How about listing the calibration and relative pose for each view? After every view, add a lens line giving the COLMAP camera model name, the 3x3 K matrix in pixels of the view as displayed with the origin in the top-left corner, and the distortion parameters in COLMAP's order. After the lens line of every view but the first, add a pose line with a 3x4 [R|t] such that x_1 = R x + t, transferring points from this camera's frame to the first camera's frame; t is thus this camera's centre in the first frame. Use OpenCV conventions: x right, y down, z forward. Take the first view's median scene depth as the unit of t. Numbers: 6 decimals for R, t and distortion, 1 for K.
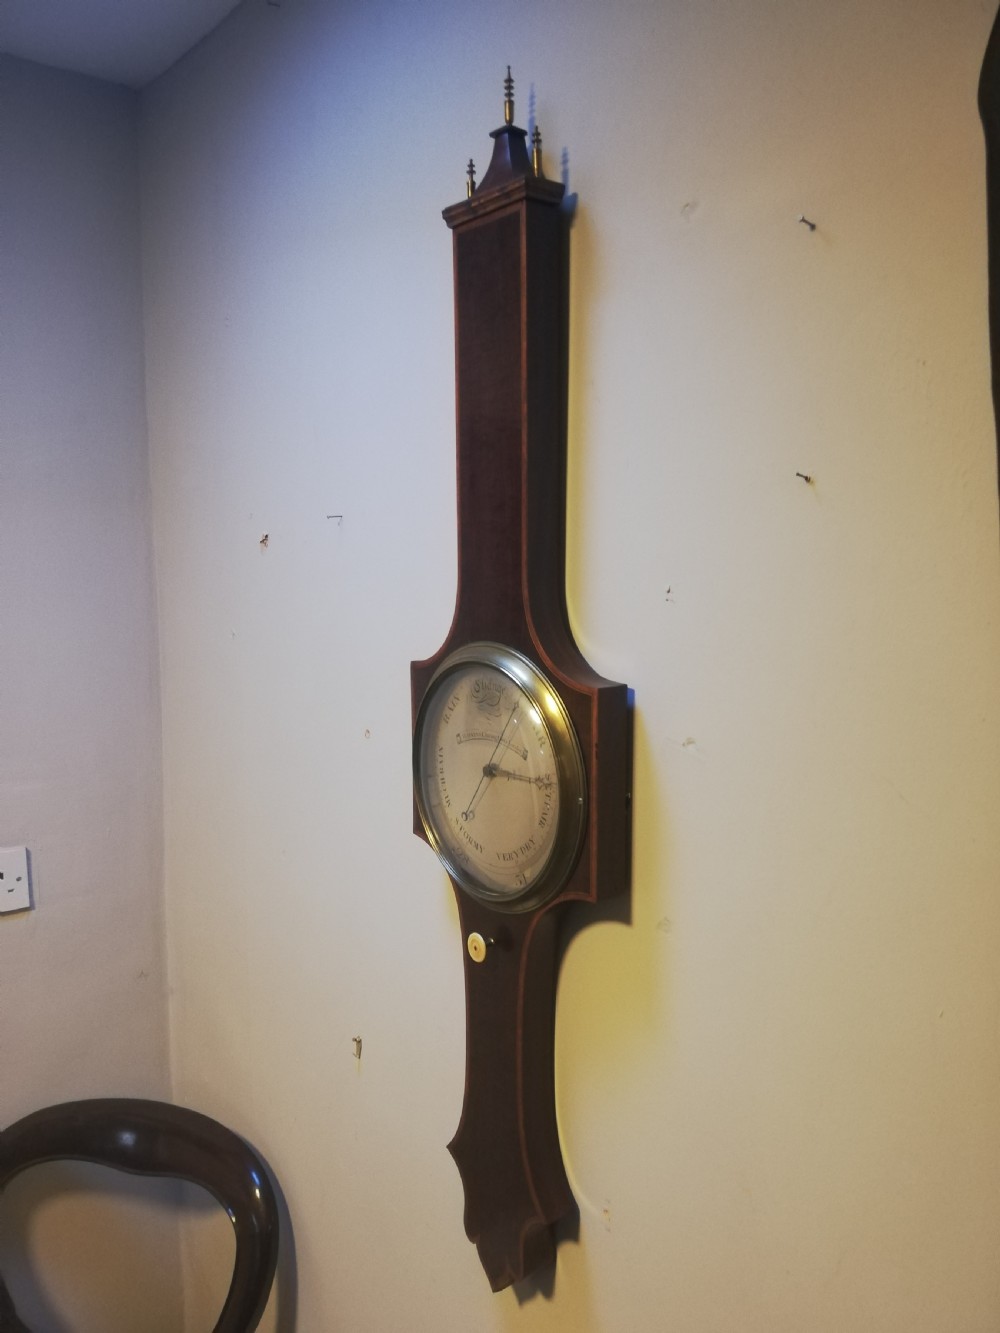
lens RADIAL K [[1010.0, 0, 500.0], [0, 1010.0, 666.5], [0, 0, 1]] dist [0.066677, -0.121294]
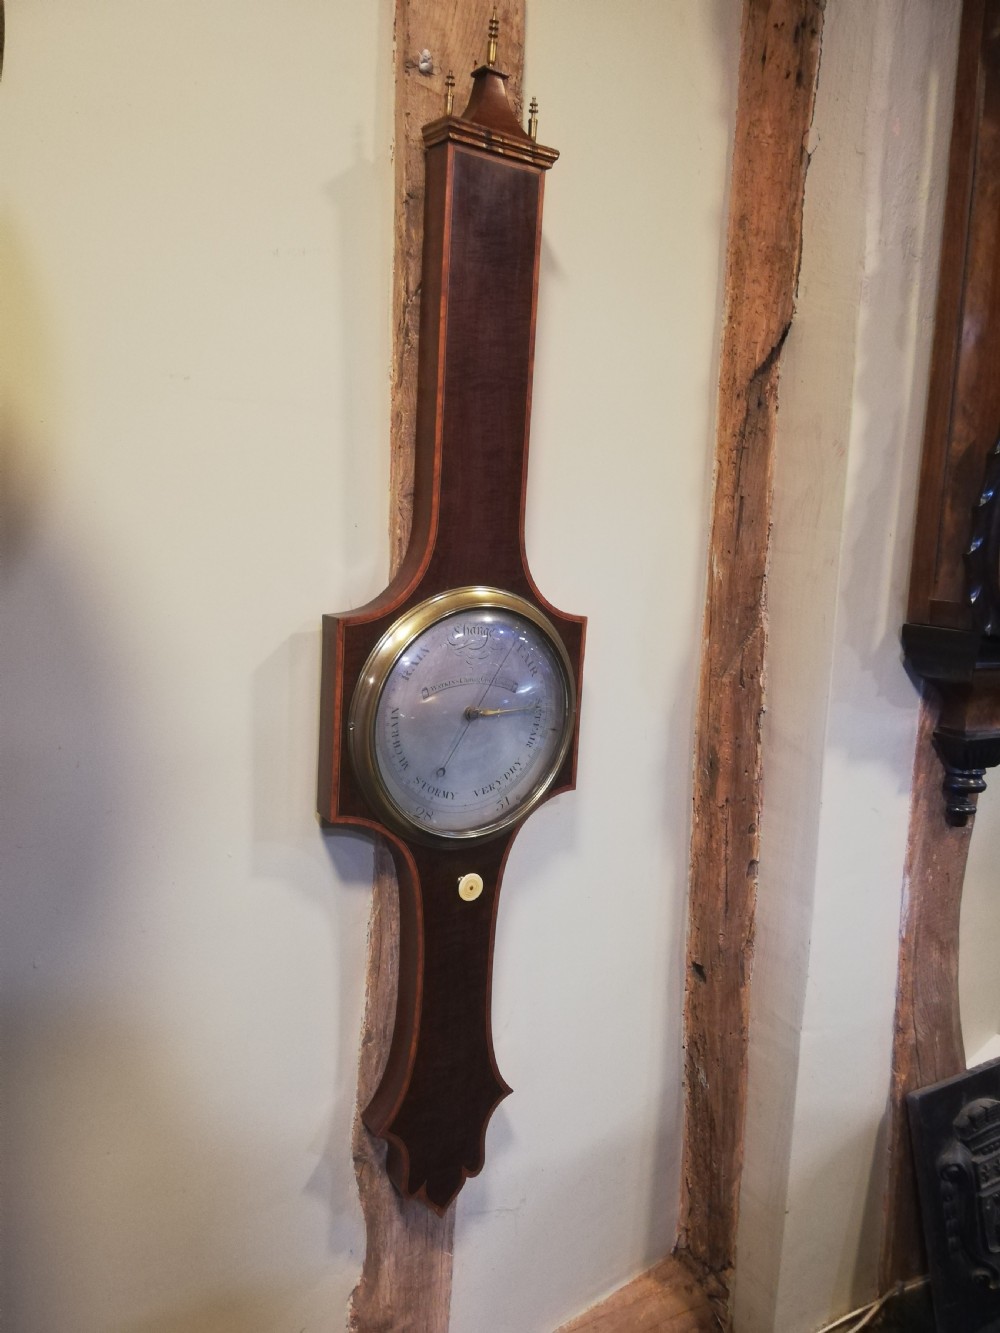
lens RADIAL K [[1022.4, 0, 526.9], [0, 1022.4, 674.4], [0, 0, 1]] dist [0.105716, -0.237100]
pose [[0.067714, -0.150682, 0.986261, -1.051696], [0.055462, 0.987569, 0.147074, -0.087555], [-0.996162, 0.044741, 0.075230, 0.893107]]
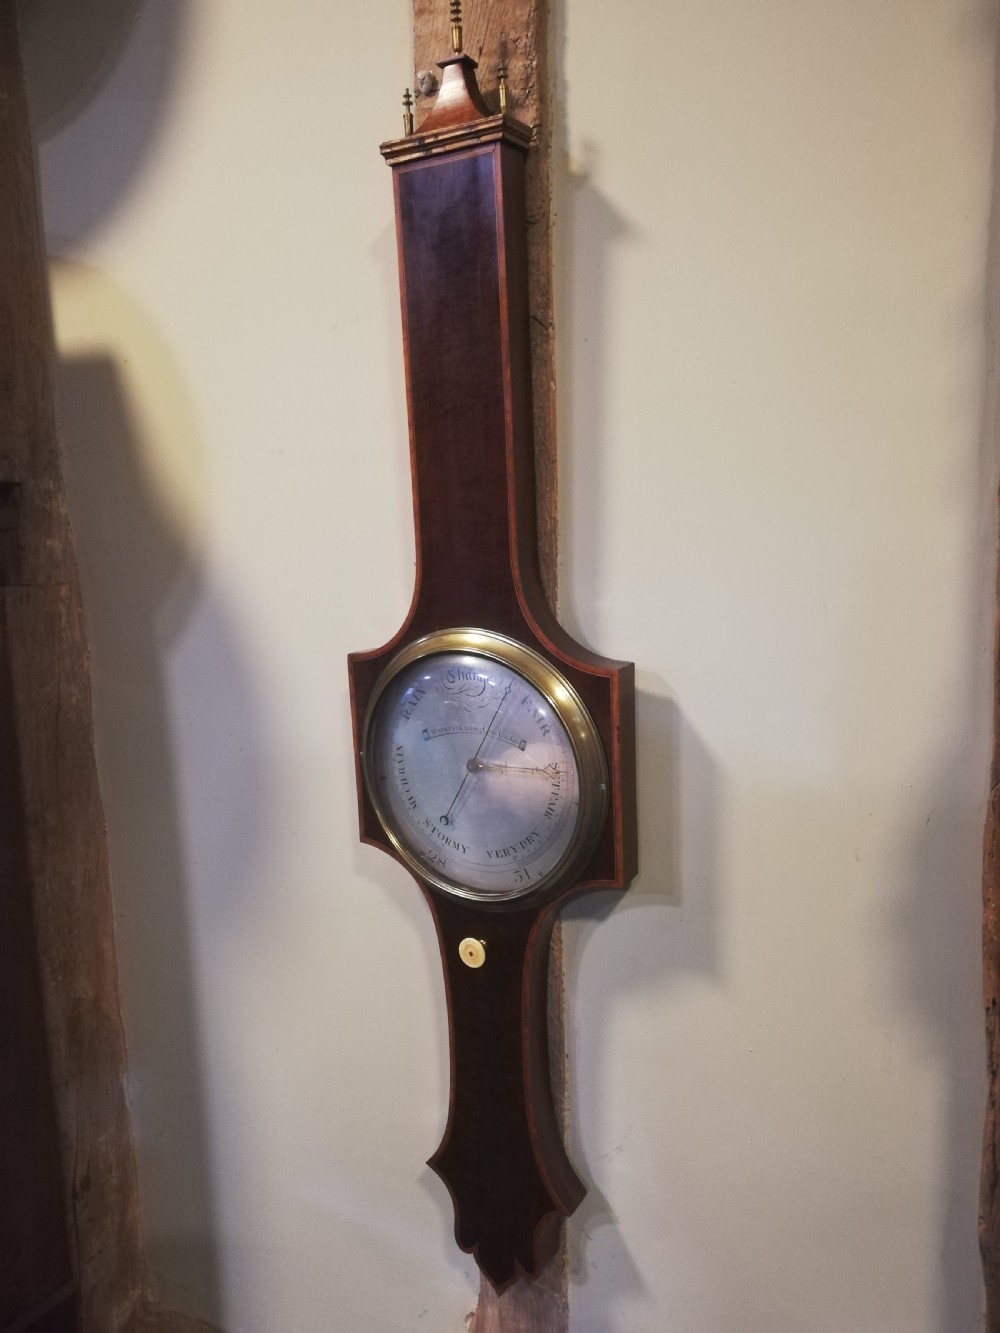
lens RADIAL K [[1010.9, 0, 505.7], [0, 1010.9, 671.0], [0, 0, 1]] dist [0.065323, -0.109633]
pose [[0.935431, -0.095909, 0.340251, -0.302196], [0.077793, 0.994748, 0.066524, -0.045332], [-0.344844, -0.035759, 0.937978, 0.118581]]
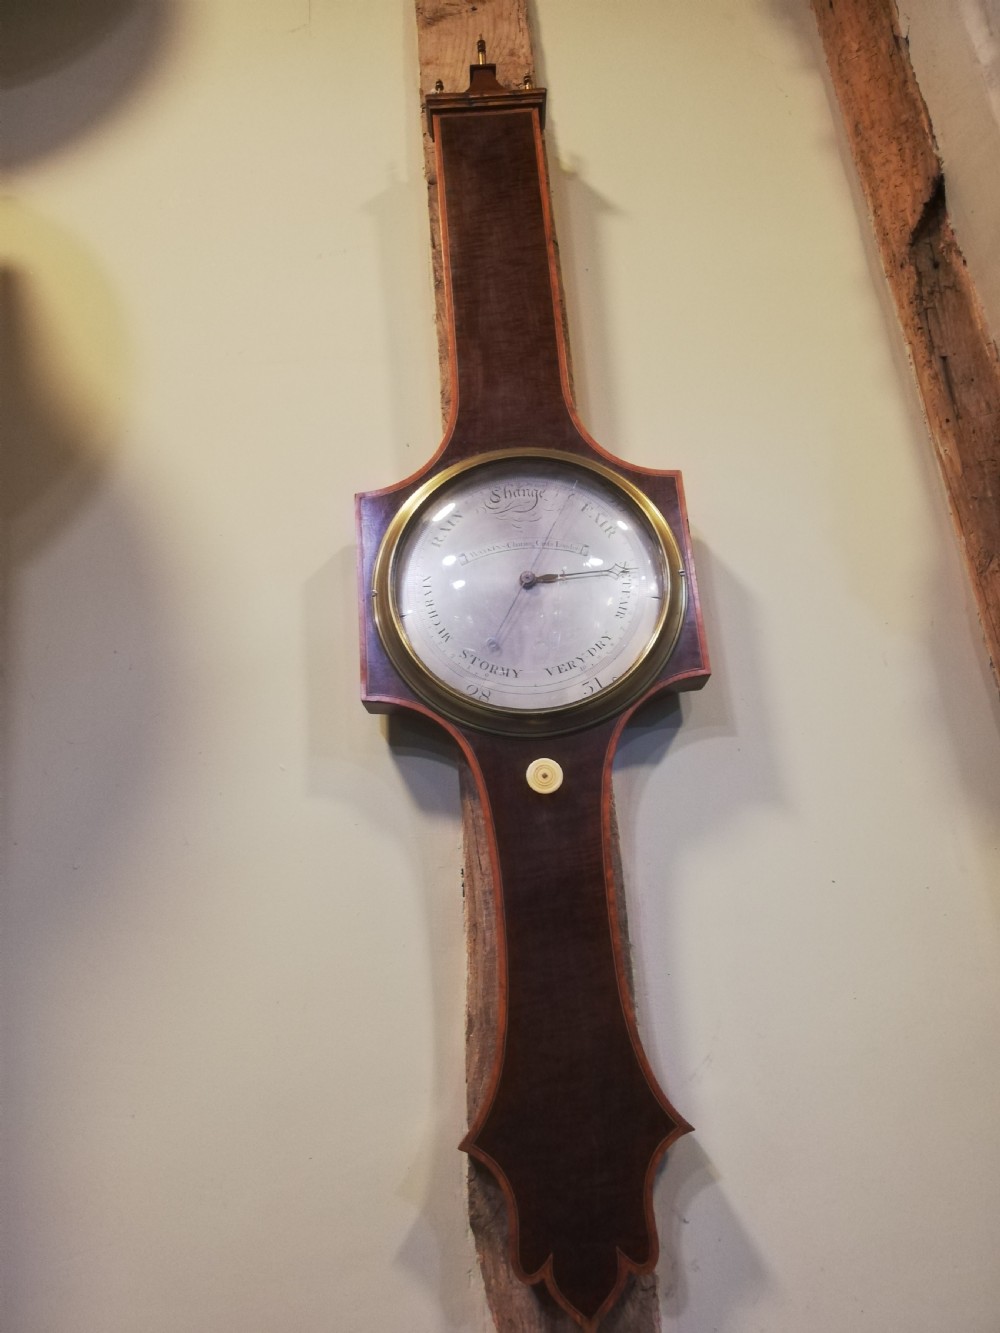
lens RADIAL K [[1010.9, 0, 505.7], [0, 1010.9, 671.0], [0, 0, 1]] dist [0.065323, -0.109633]
pose [[0.640304, 0.212691, 0.738087, -0.663872], [0.159112, 0.903331, -0.398342, 0.532053], [-0.751461, 0.372499, 0.544565, 0.591333]]
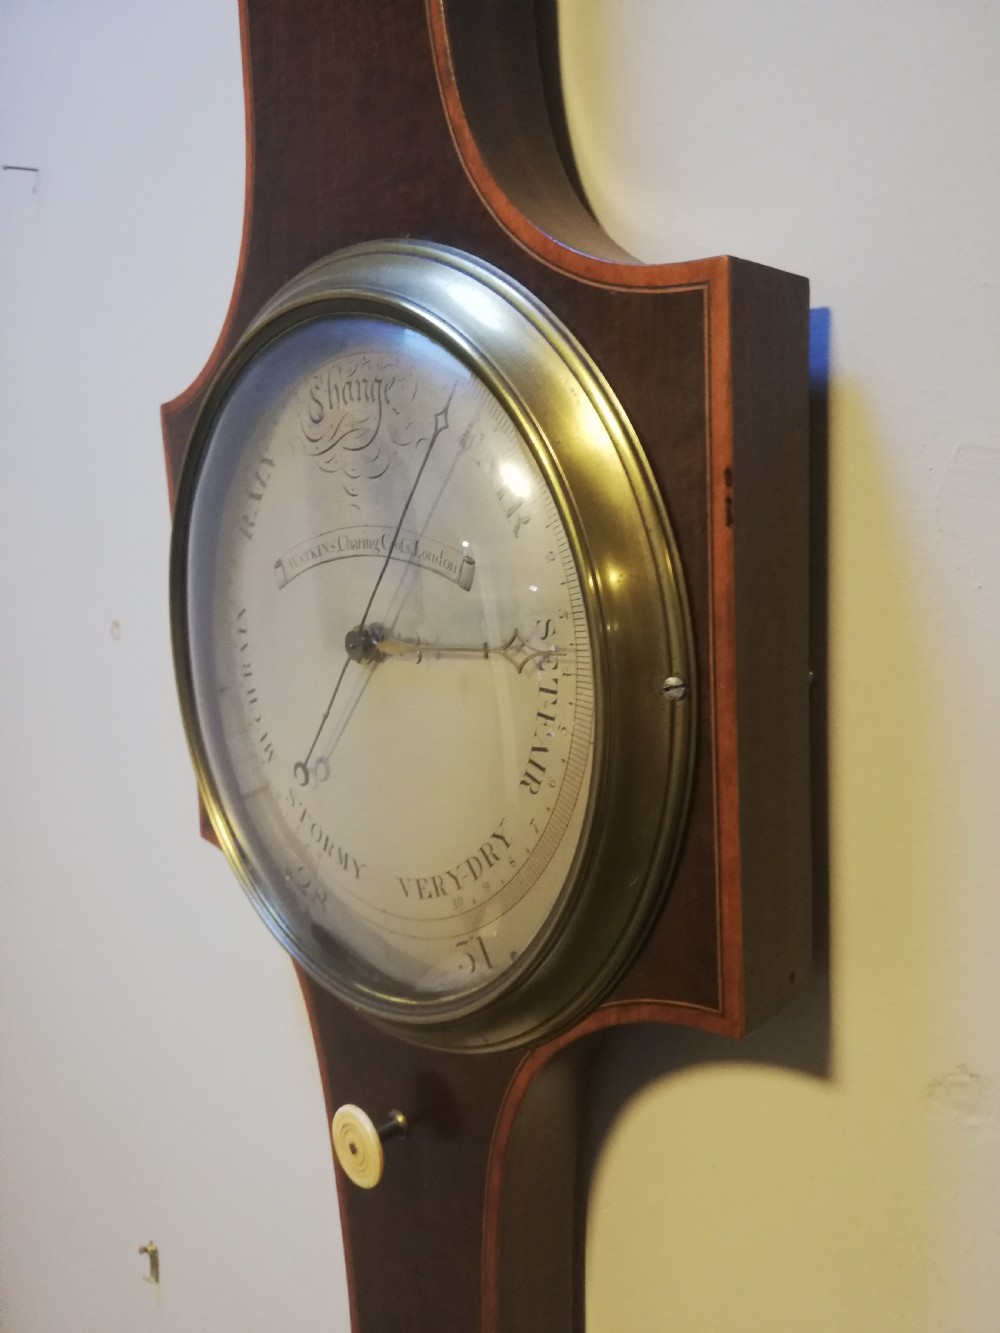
lens RADIAL K [[1010.9, 0, 505.7], [0, 1010.9, 671.0], [0, 0, 1]] dist [0.065323, -0.109633]
pose [[0.995021, -0.055895, 0.082513, 0.008969], [0.054563, 0.998342, 0.018309, 0.112174], [-0.083399, -0.013715, 0.996422, 0.670647]]
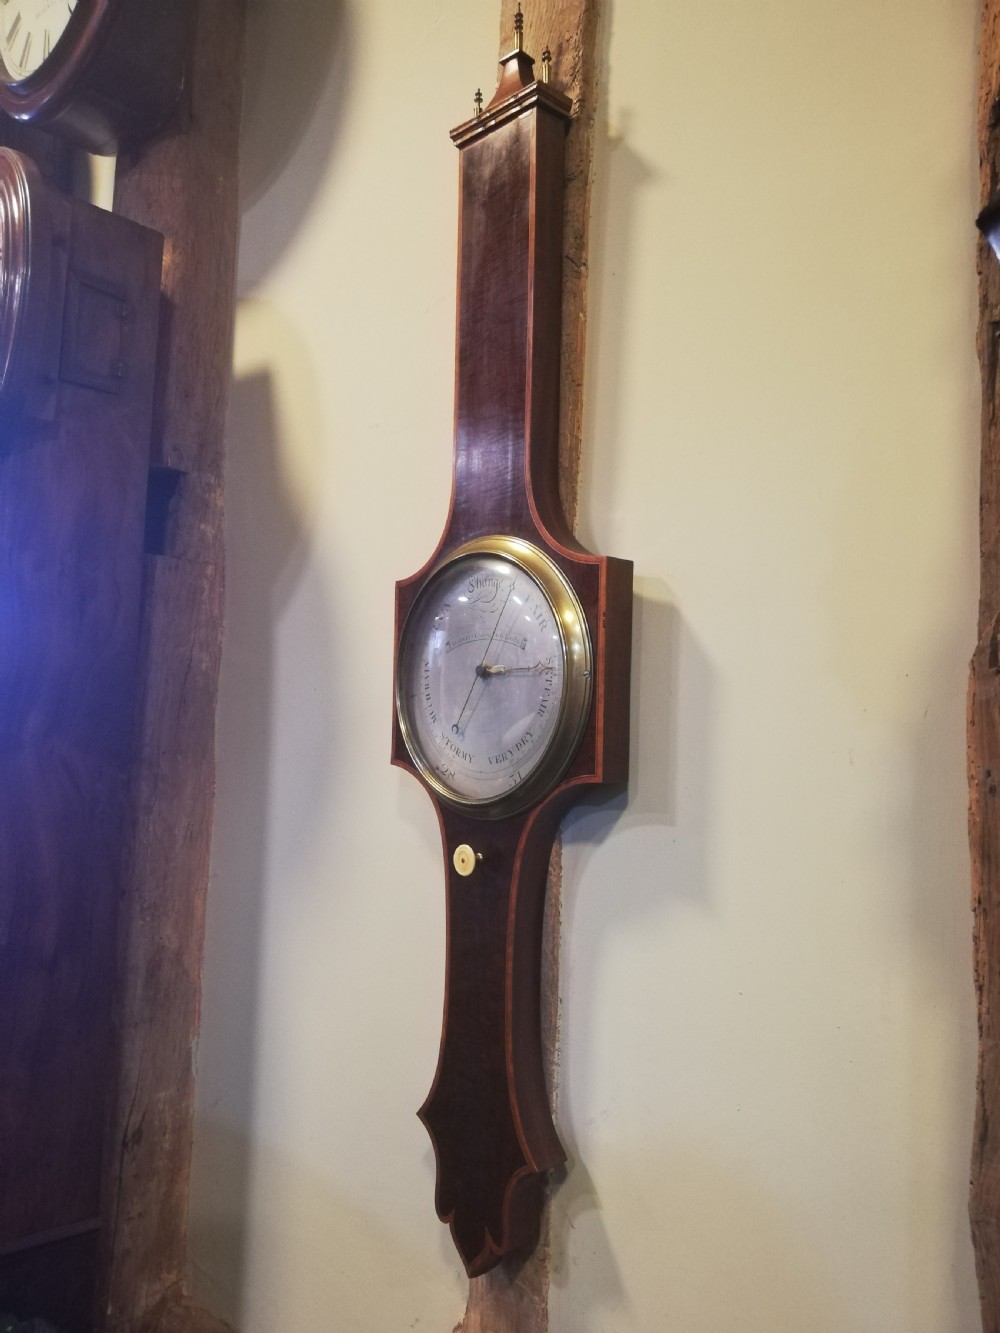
lens RADIAL K [[1010.0, 0, 500.0], [0, 1010.0, 666.5], [0, 0, 1]] dist [0.066677, -0.121294]
pose [[0.996031, 0.030719, 0.083535, -0.076546], [-0.017188, 0.987271, -0.158113, 0.258429], [-0.087329, 0.156049, 0.983881, 0.058317]]
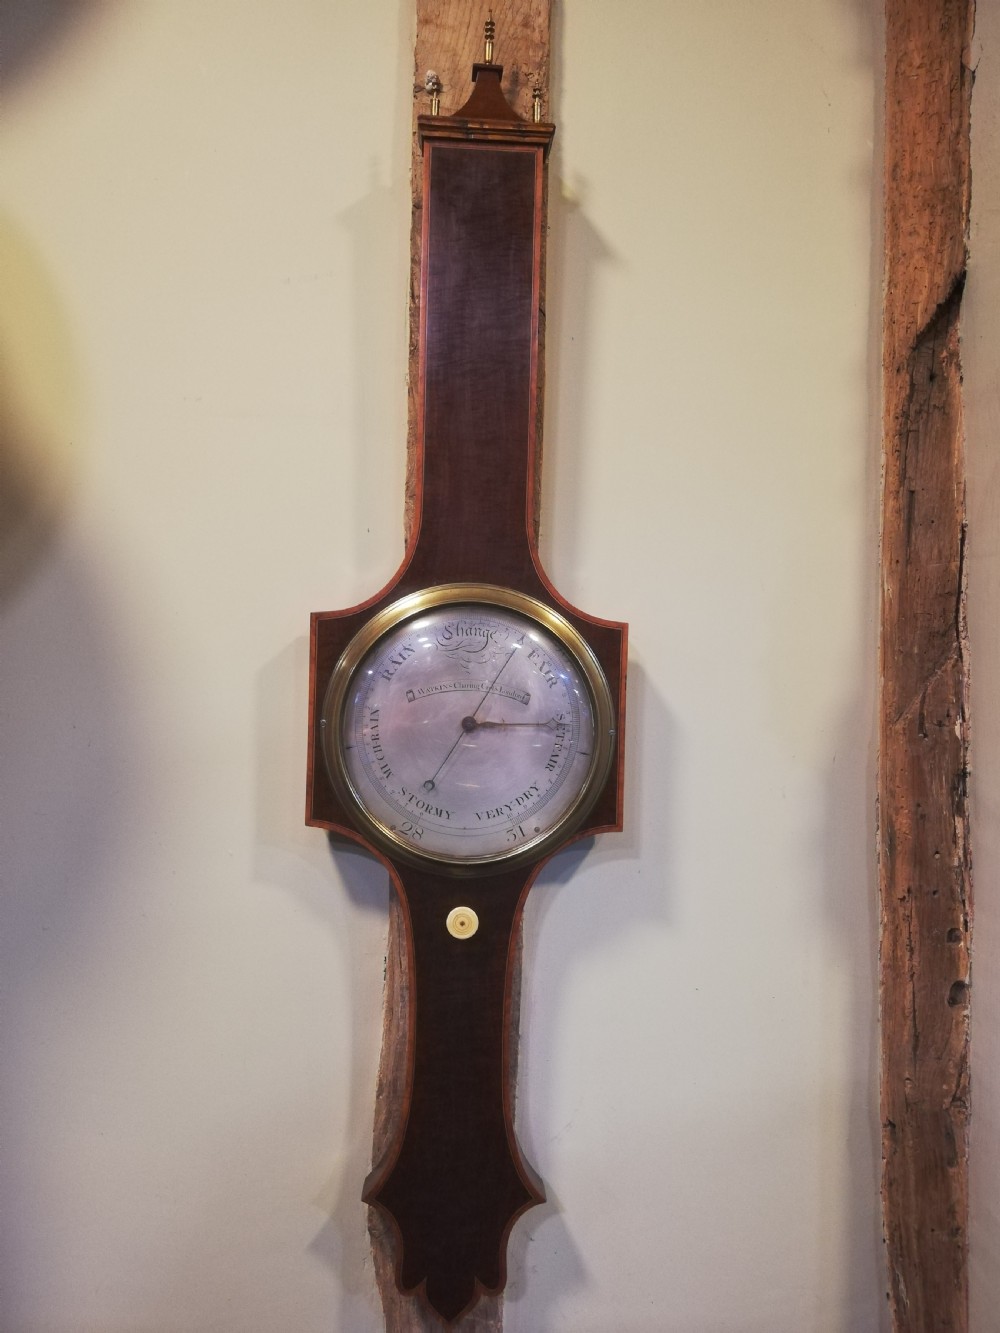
lens RADIAL K [[1010.9, 0, 505.7], [0, 1010.9, 671.0], [0, 0, 1]] dist [0.065323, -0.109633]
pose [[0.590626, 0.013355, 0.806835, -0.758472], [0.062722, 0.996078, -0.062401, 0.118761], [-0.804504, 0.087462, 0.587472, 0.441088]]
